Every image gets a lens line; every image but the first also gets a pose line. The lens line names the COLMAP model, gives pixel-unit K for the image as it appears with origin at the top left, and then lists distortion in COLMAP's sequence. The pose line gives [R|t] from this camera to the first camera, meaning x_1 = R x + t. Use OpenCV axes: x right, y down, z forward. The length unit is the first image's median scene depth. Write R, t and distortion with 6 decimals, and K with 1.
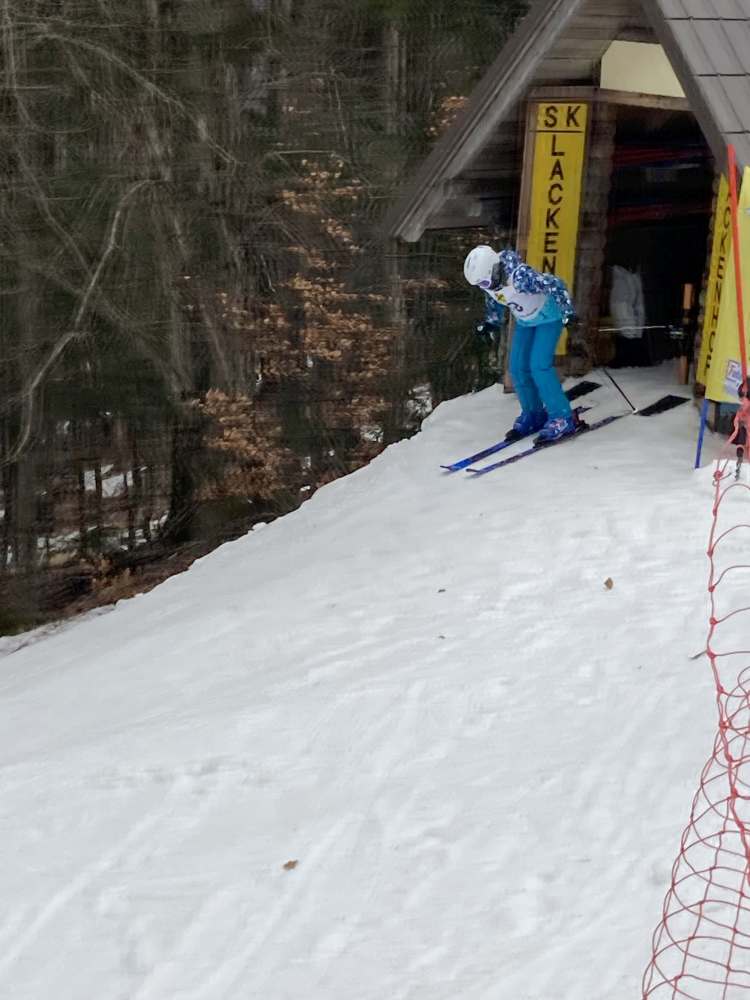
lens RADIAL K [[2457.7, 0, 376.1], [0, 2457.7, 525.6], [0, 0, 1]] dist [0.220698, -0.091452]
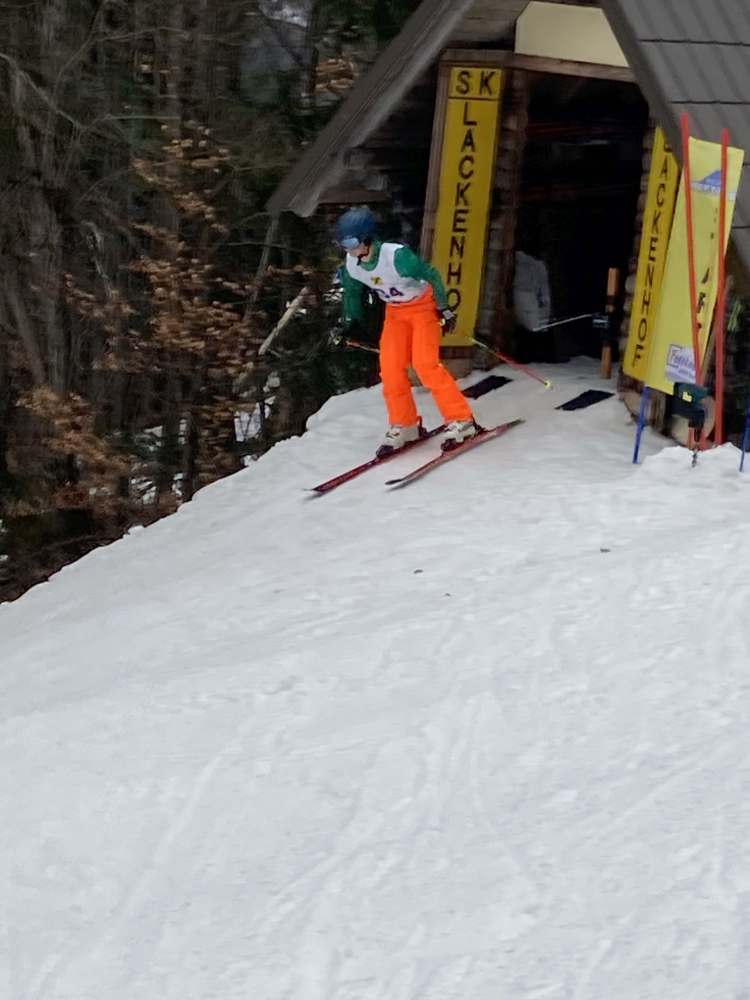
lens RADIAL K [[3340.5, 0, 325.2], [0, 3340.5, 559.9], [0, 0, 1]] dist [0.331767, -0.931454]
pose [[0.994263, 0.010090, 0.106486, -0.109093], [-0.006963, 0.999535, -0.029699, 0.047045], [-0.106736, 0.028787, 0.993871, -0.216651]]
